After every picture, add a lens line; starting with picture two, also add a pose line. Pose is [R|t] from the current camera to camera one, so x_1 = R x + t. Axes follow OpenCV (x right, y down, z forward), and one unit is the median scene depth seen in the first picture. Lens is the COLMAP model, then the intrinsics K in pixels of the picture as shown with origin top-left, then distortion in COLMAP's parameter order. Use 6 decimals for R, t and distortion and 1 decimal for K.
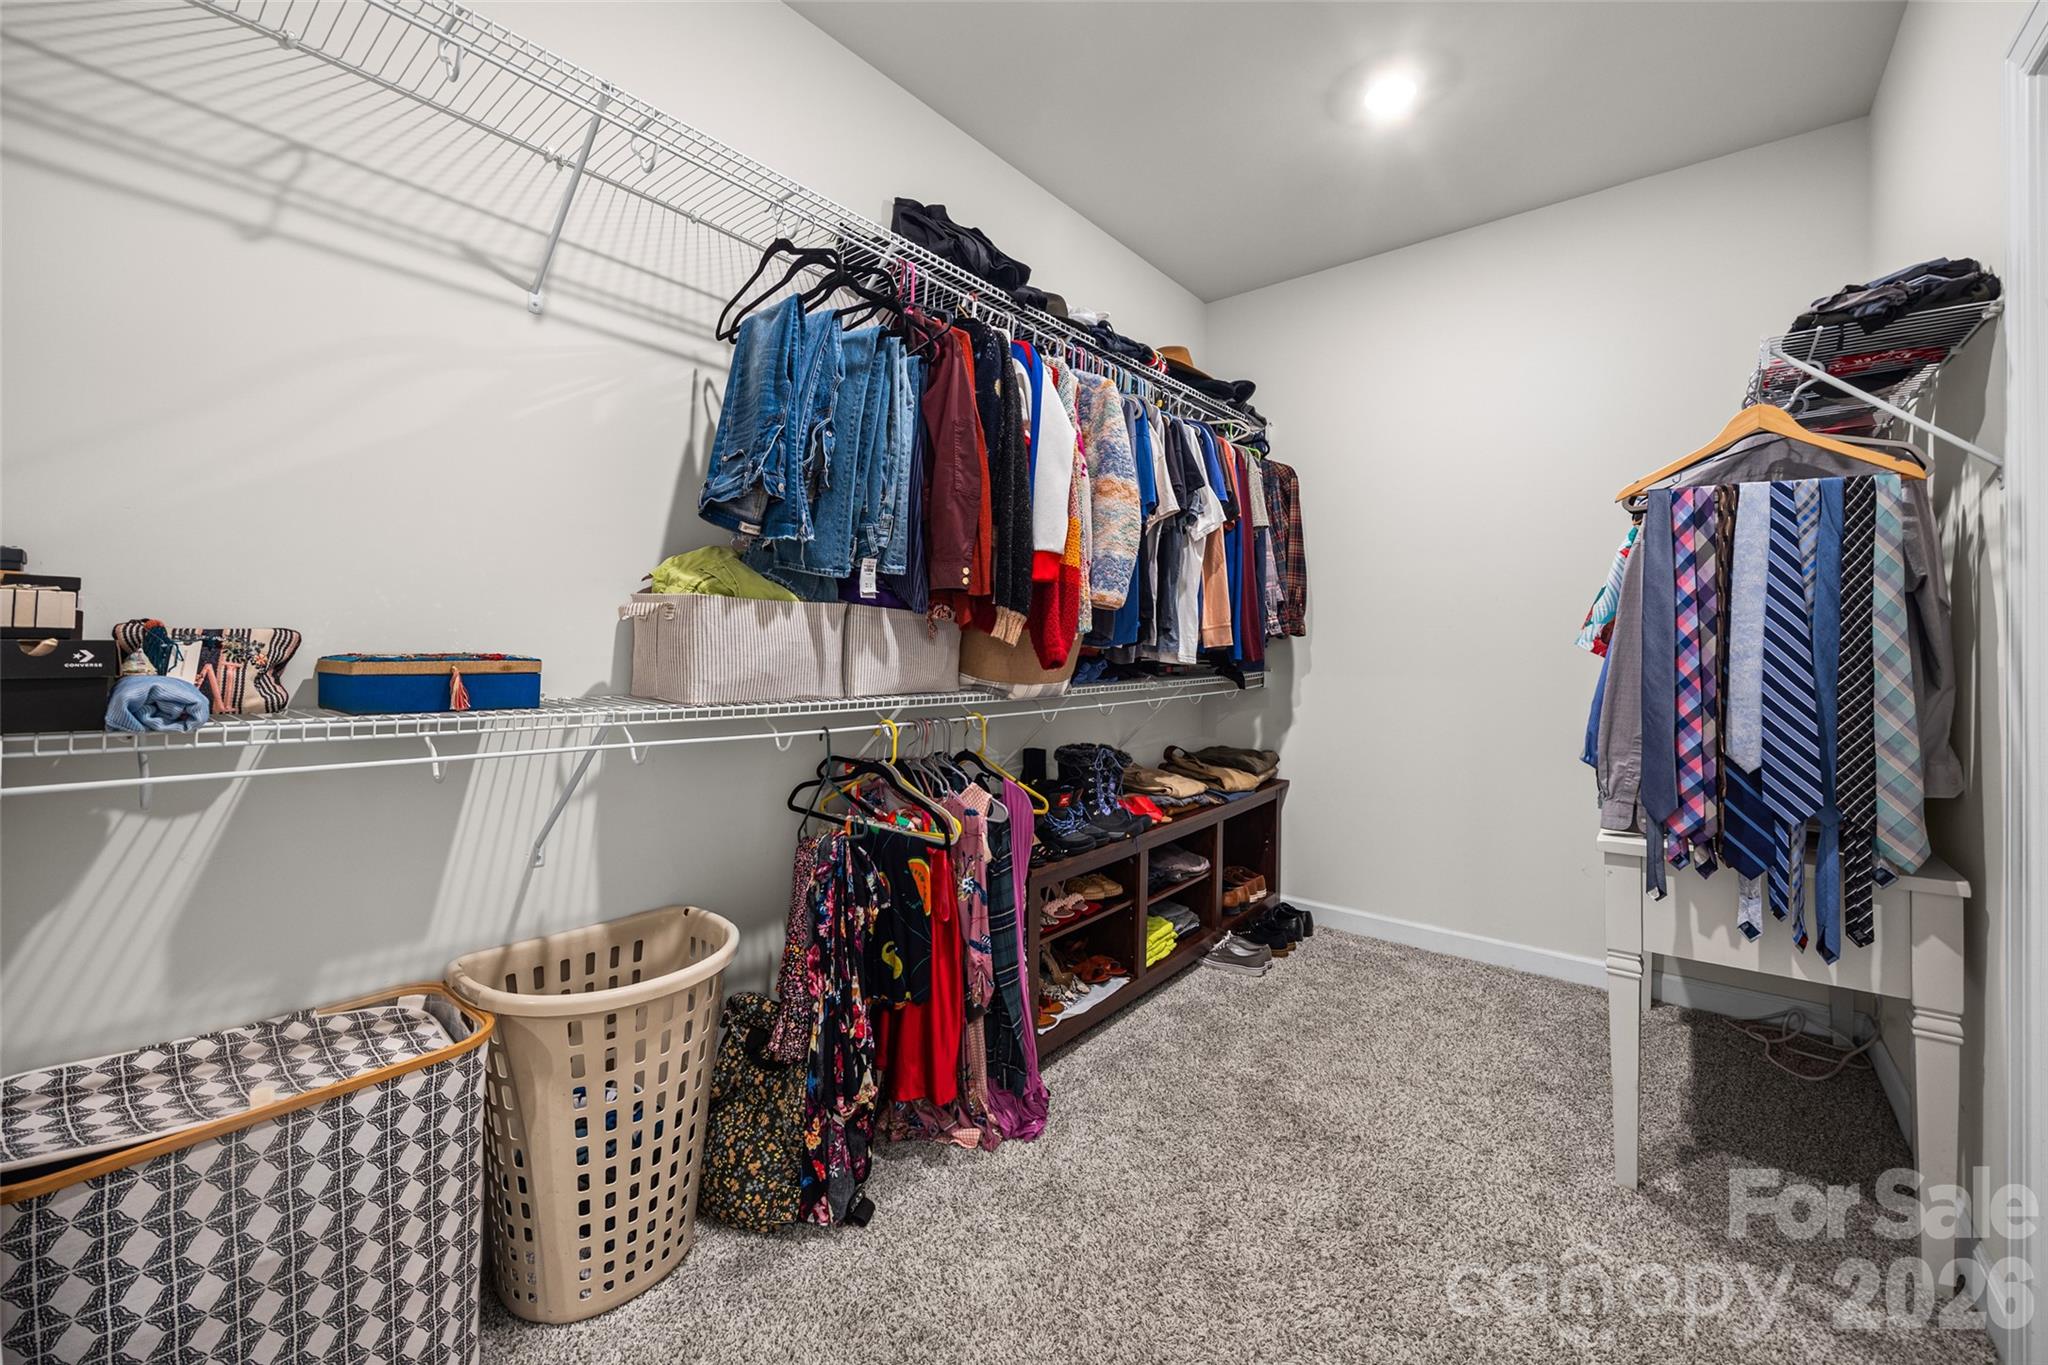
lens RADIAL K [[809.8, 0, 1024.3], [0, 809.8, 642.4], [0, 0, 1]] dist [-0.001205, -0.000342]
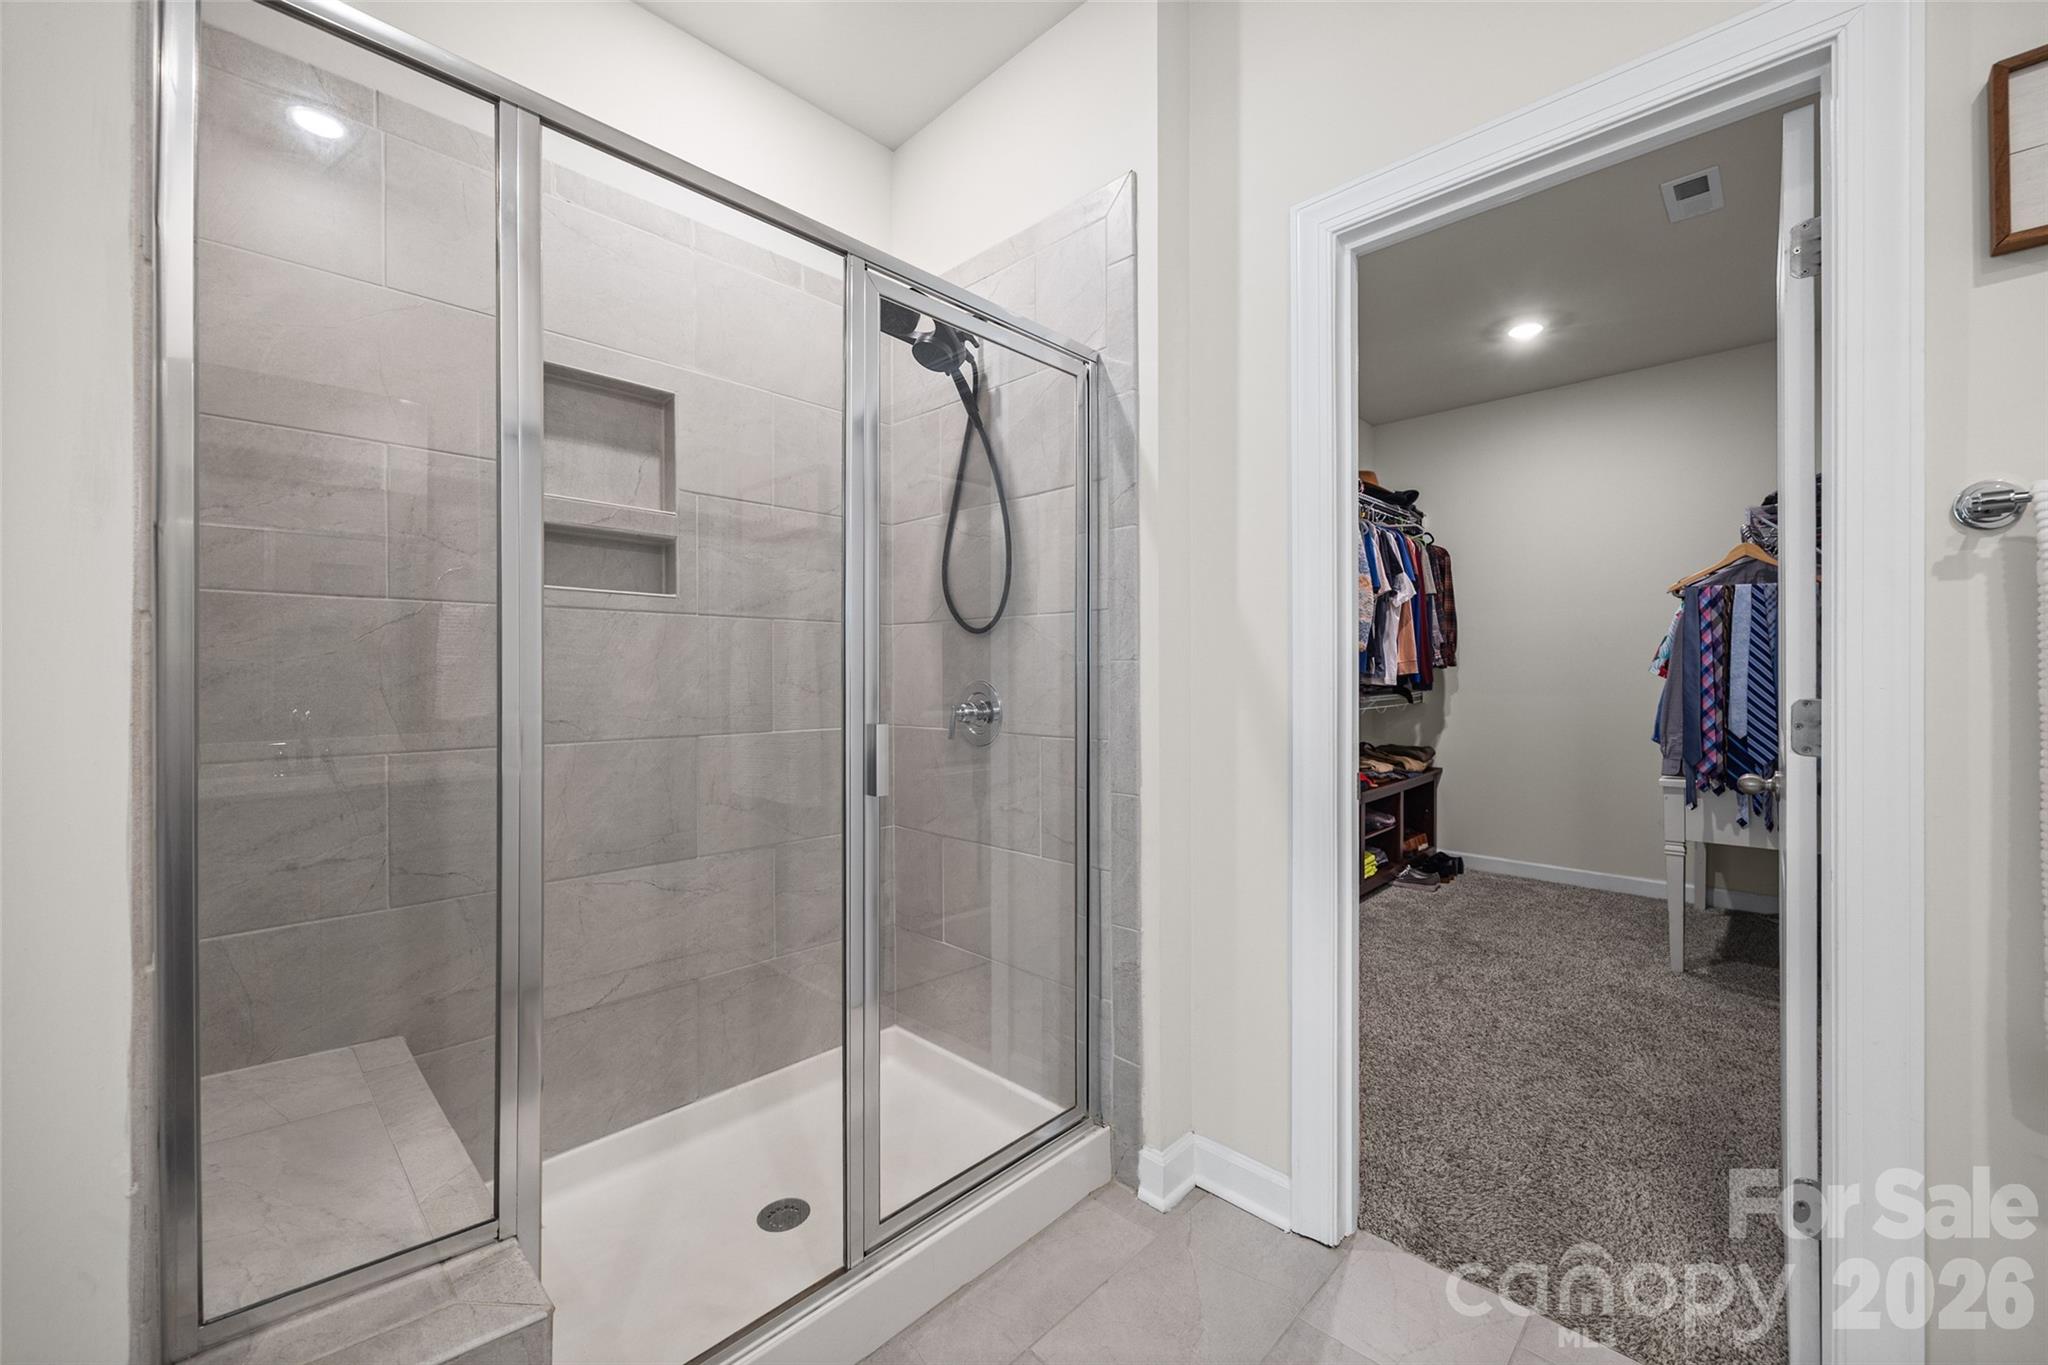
lens RADIAL K [[802.3, 0, 1031.6], [0, 802.3, 672.8], [0, 0, 1]] dist [-0.001911, -0.000234]
pose [[0.996830, -0.007652, -0.079190, -0.580424], [0.007773, 0.999969, 0.001216, -0.007120], [0.079178, -0.001827, 0.996859, -0.953974]]
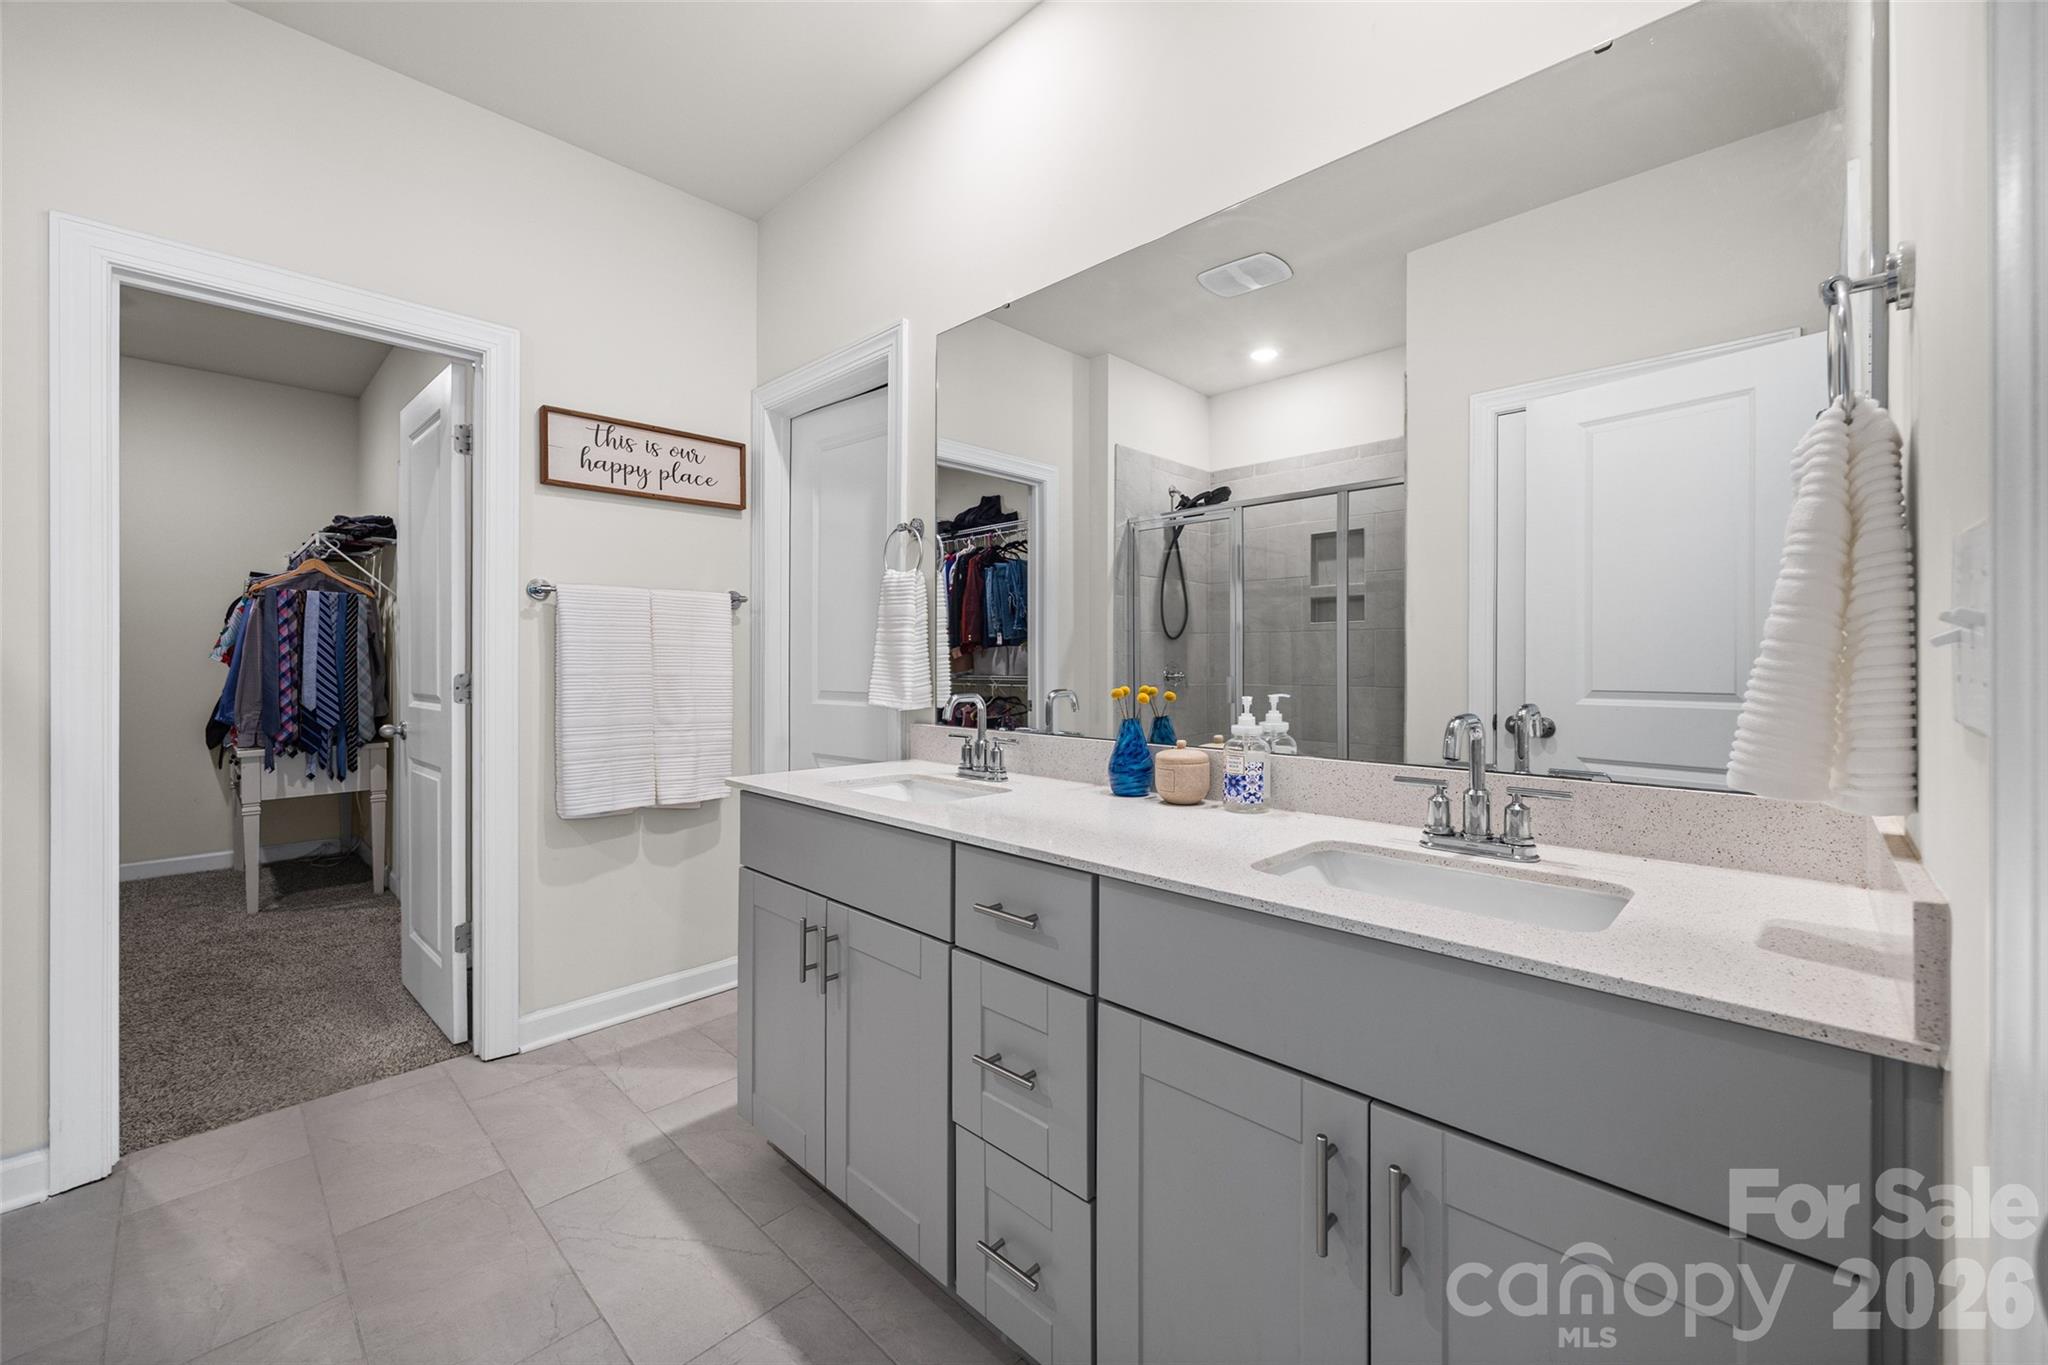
lens RADIAL K [[821.8, 0, 1027.7], [0, 821.8, 654.5], [0, 0, 1]] dist [0.003827, 0.000040]
pose [[0.089418, -0.001990, 0.995992, -1.312112], [-0.001918, 0.999996, 0.002170, -0.016594], [-0.995992, -0.002105, 0.089413, -1.300694]]
